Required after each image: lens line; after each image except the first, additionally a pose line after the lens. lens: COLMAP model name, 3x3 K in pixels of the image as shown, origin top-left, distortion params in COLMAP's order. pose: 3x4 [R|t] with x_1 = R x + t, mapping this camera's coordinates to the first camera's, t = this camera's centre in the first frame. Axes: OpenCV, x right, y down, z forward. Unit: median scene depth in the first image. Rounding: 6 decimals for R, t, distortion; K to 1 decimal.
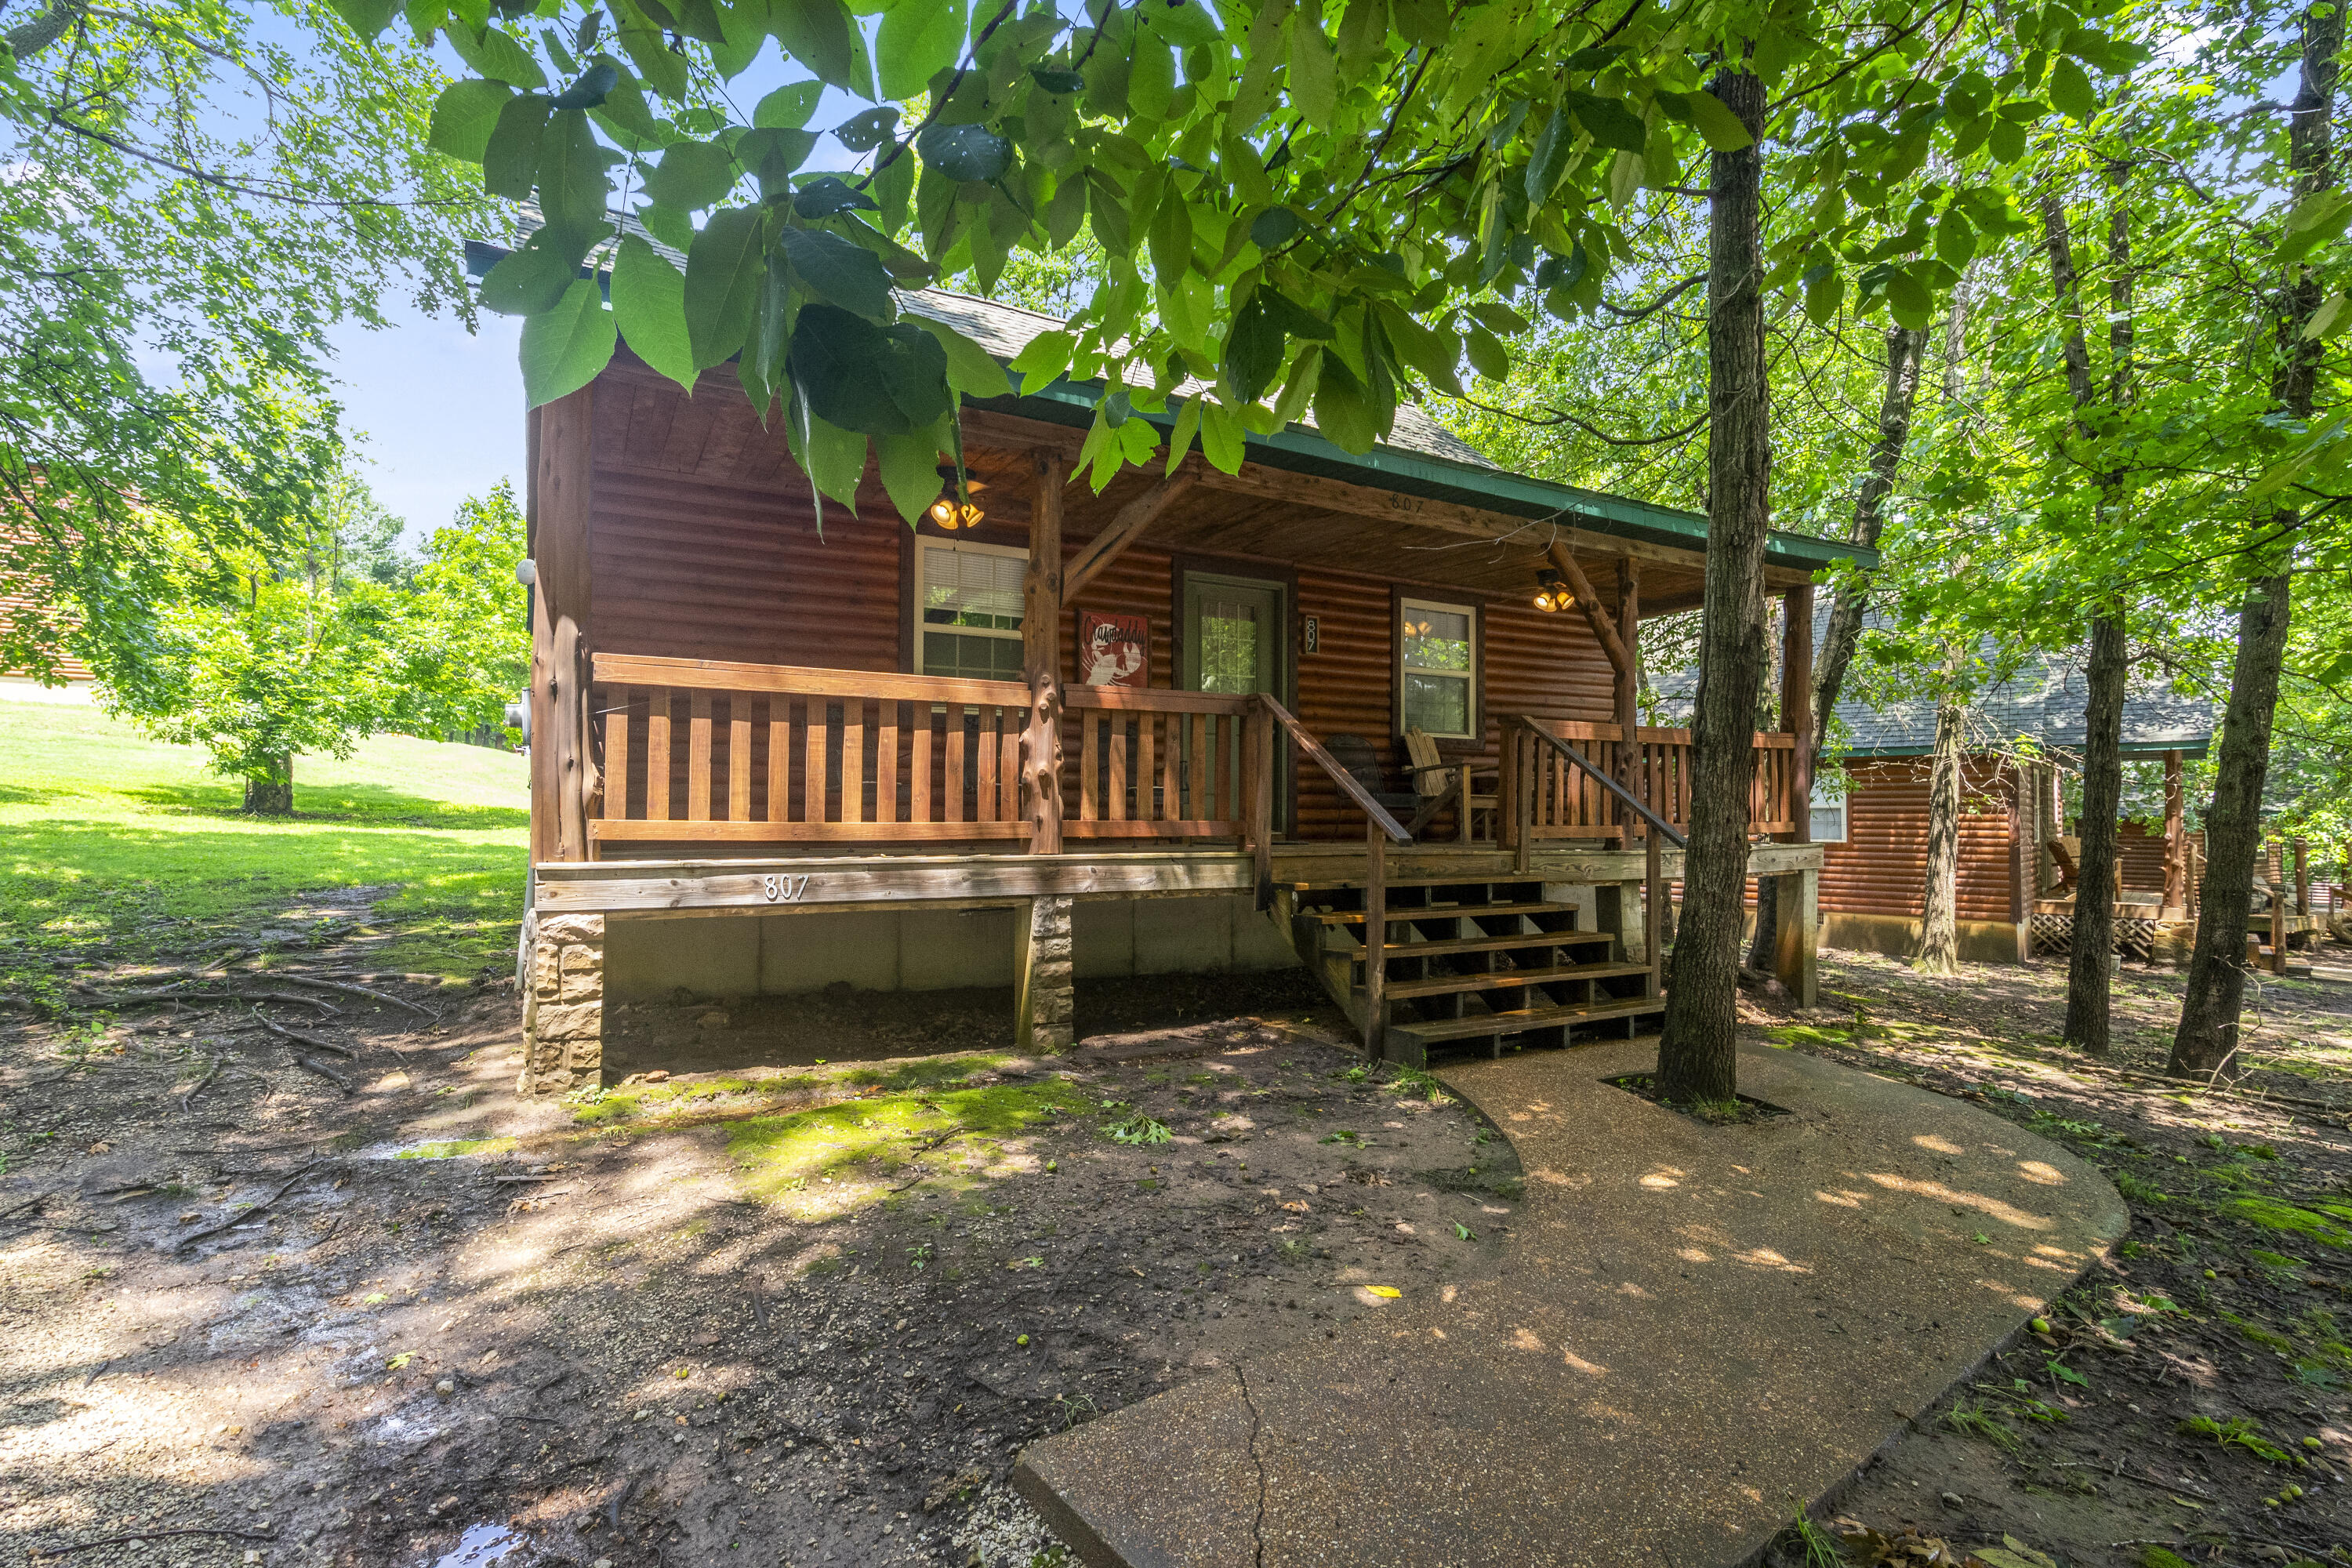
lens RADIAL K [[1082.9, 0, 1179.6], [0, 1082.9, 766.2], [0, 0, 1]] dist [-0.010830, -0.000337]
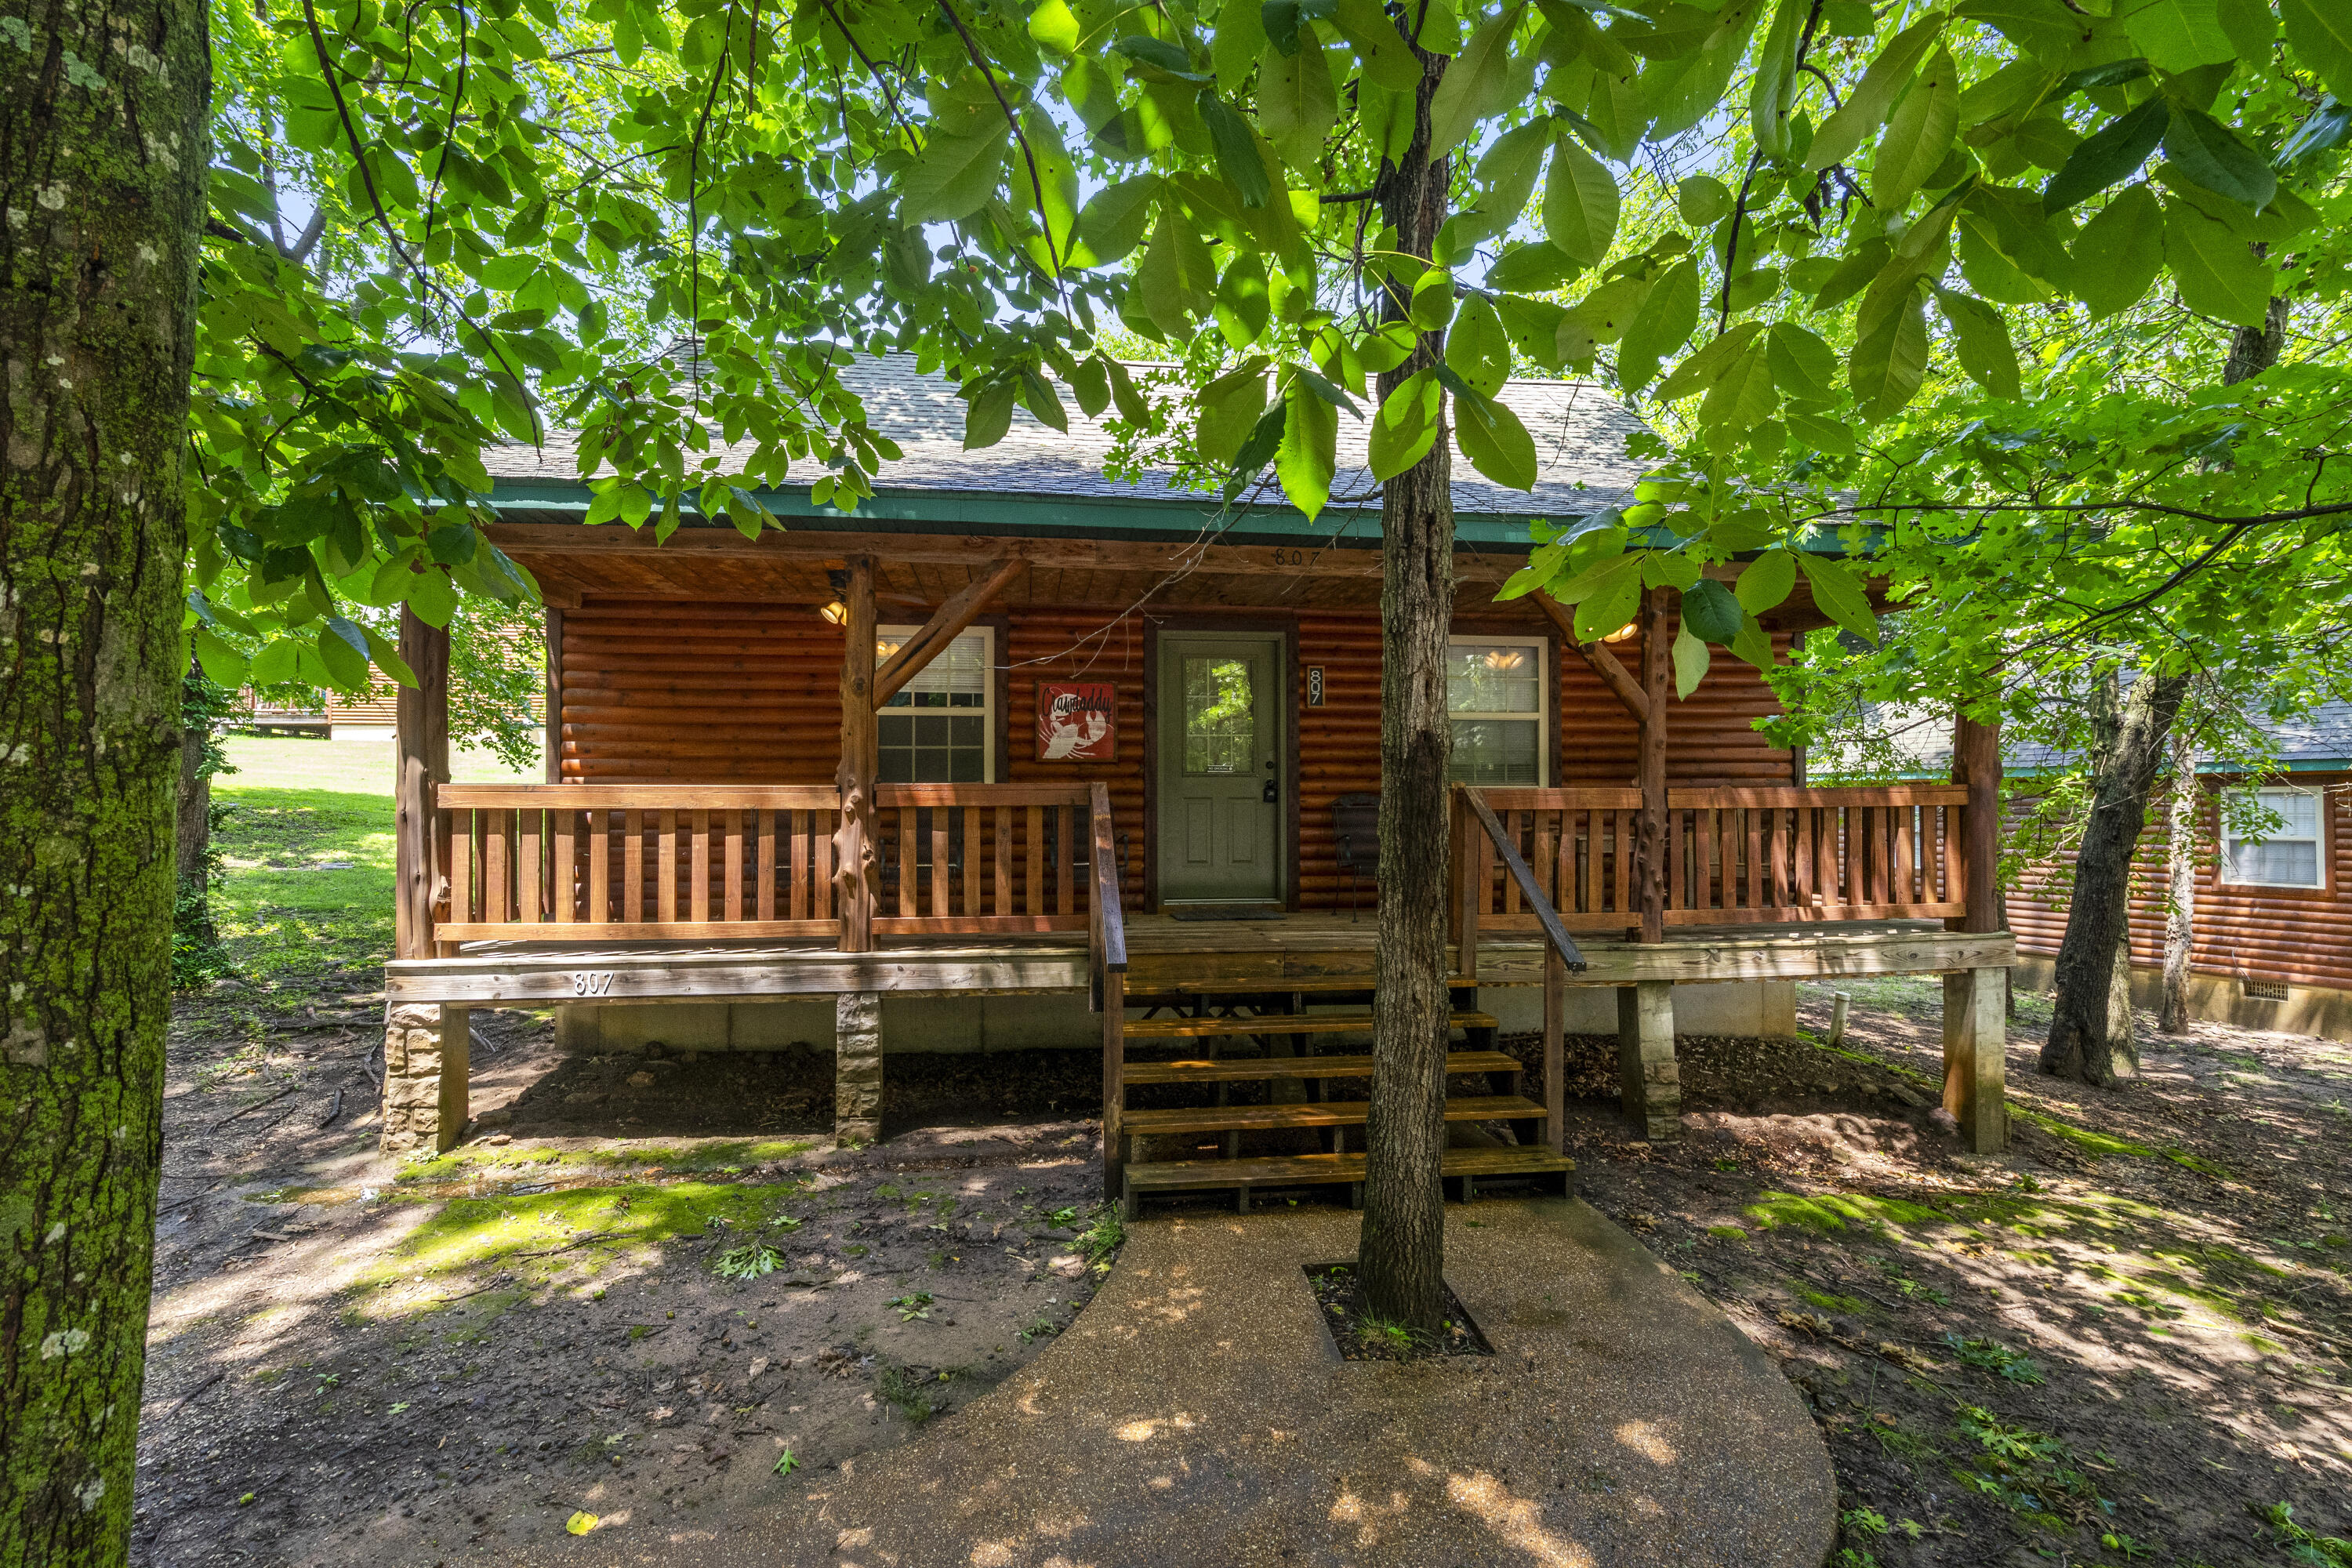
lens RADIAL K [[1069.8, 0, 1176.0], [0, 1069.8, 784.0], [0, 0, 1]] dist [0.000426, -0.000250]
pose [[0.928091, -0.008759, -0.372249, 0.561013], [0.018951, 0.999539, 0.023728, -0.100605], [0.371870, -0.029076, 0.927829, 0.176503]]
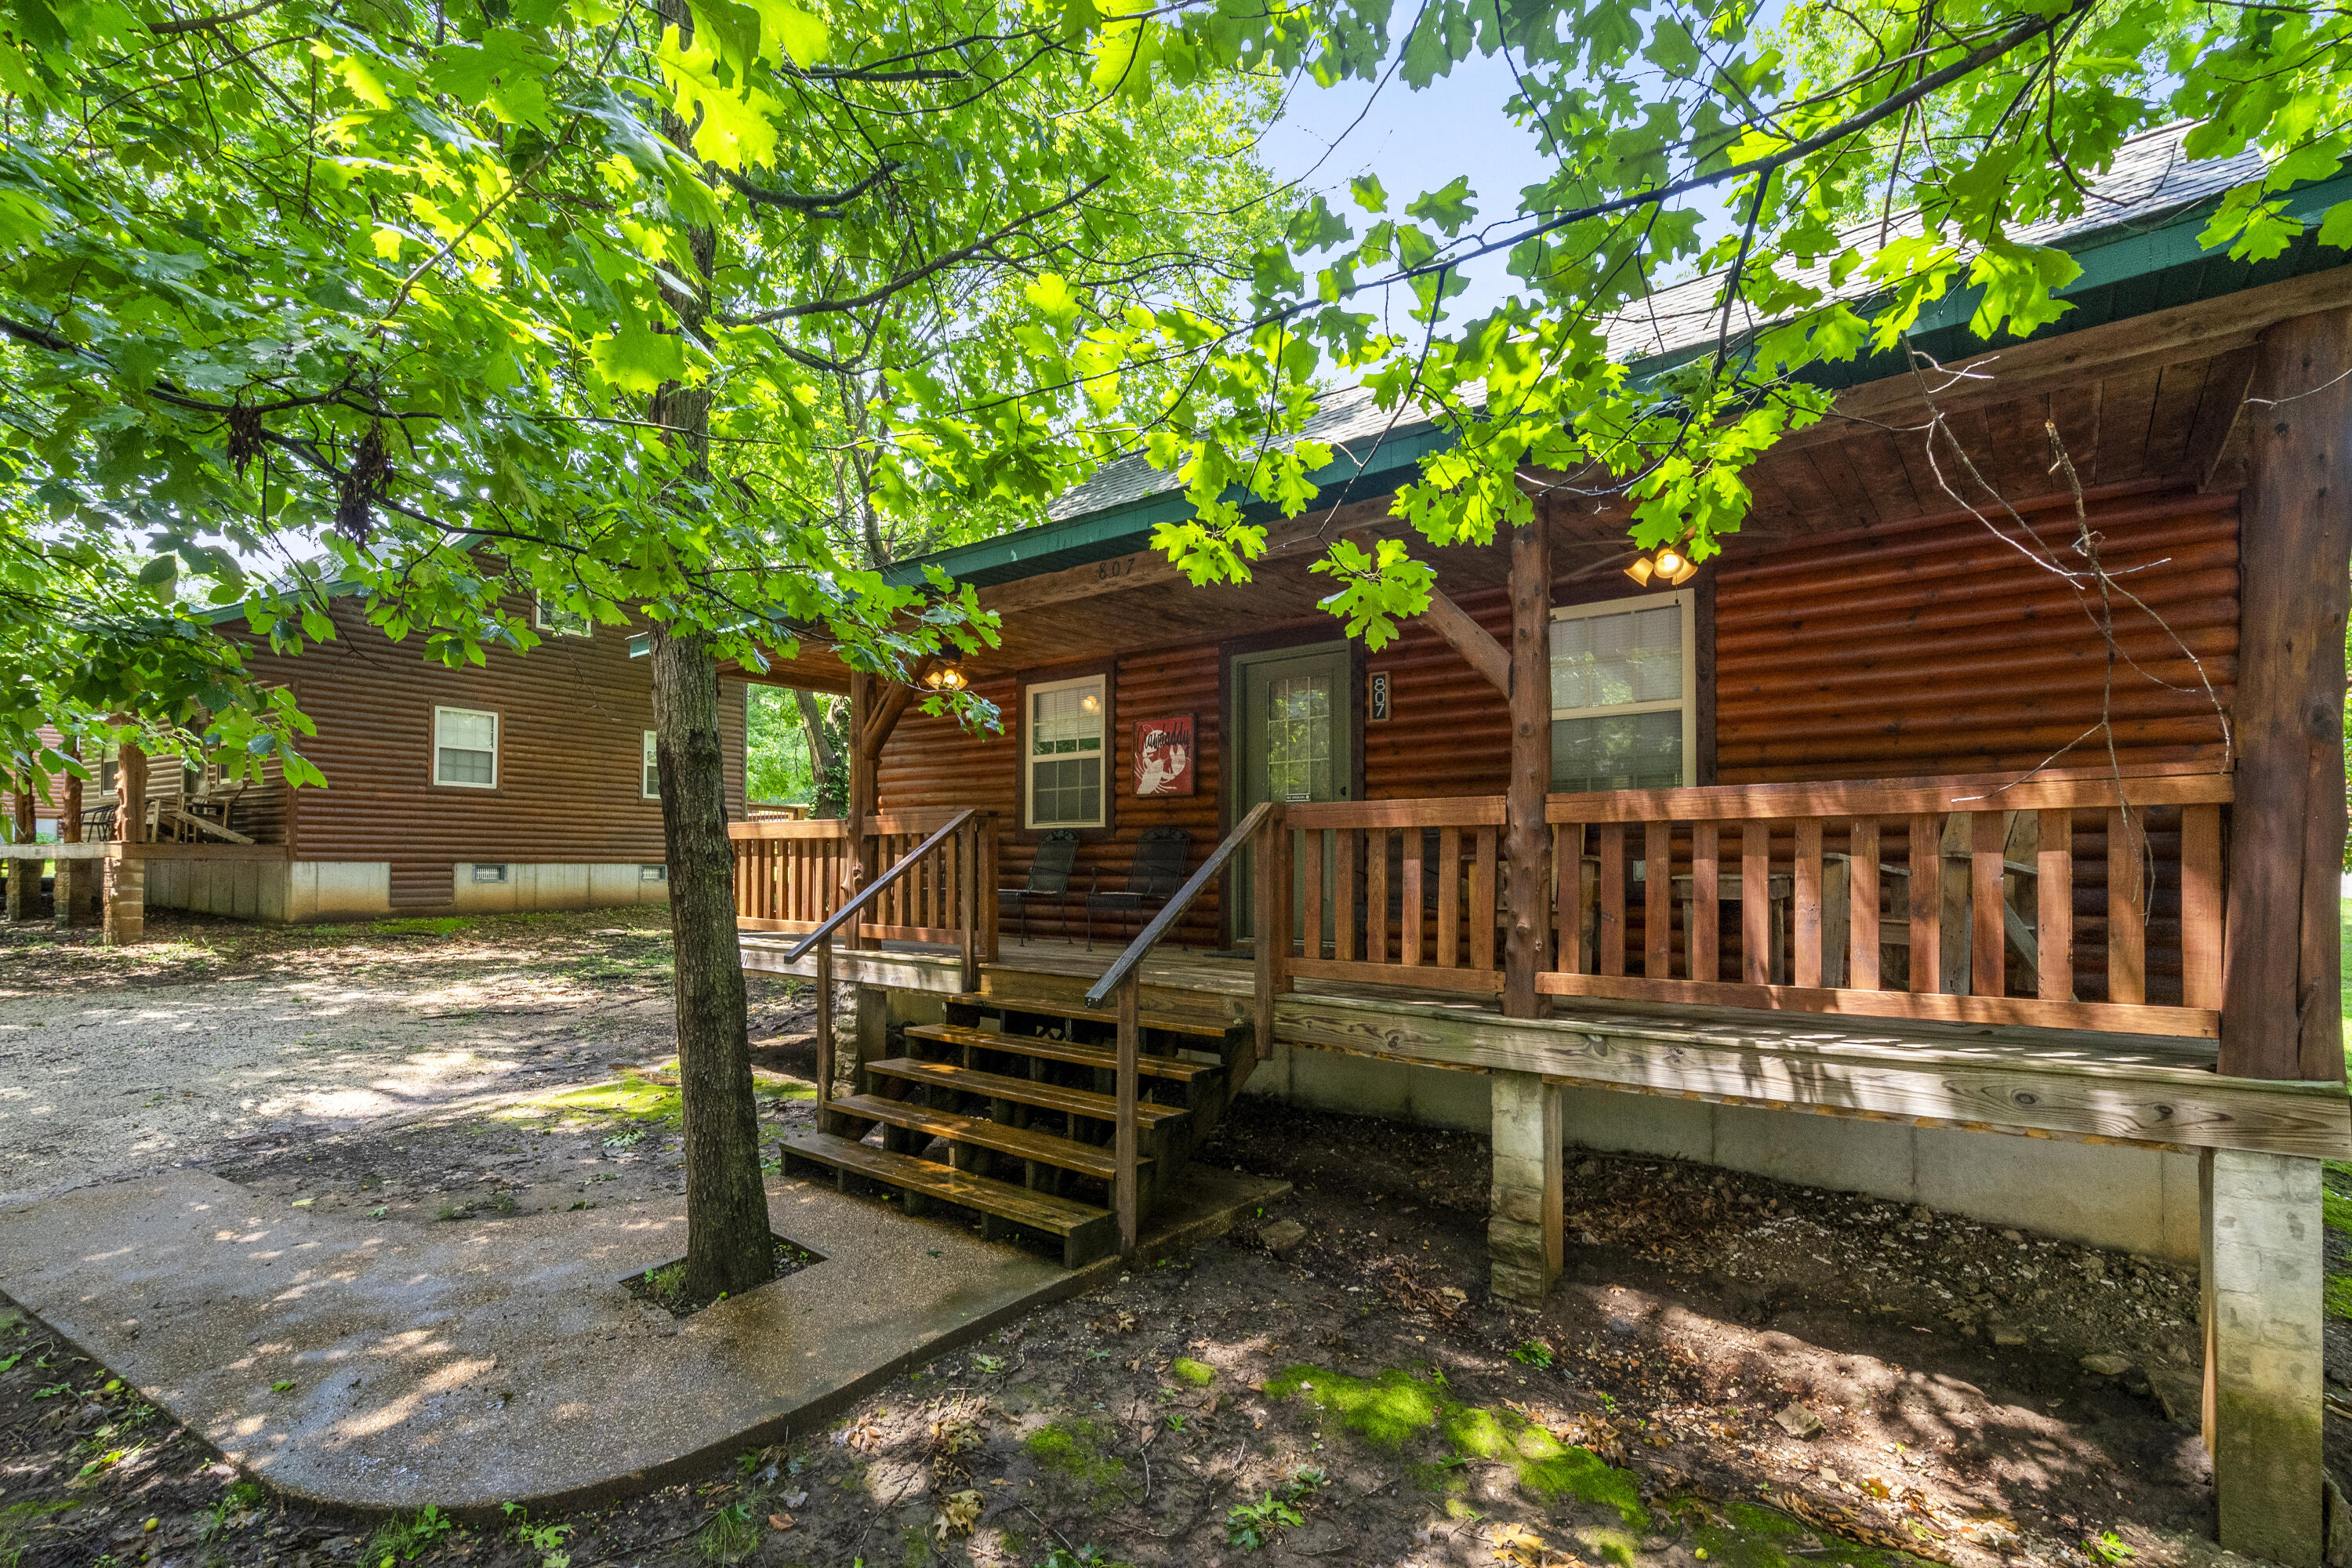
lens RADIAL K [[1101.1, 0, 1179.9], [0, 1101.1, 860.8], [0, 0, 1]] dist [0.000029, -0.000211]
pose [[0.360695, -0.005533, -0.932668, 1.302342], [0.035710, 0.999331, 0.007882, -0.022770], [0.932000, -0.036148, 0.360651, 0.923653]]
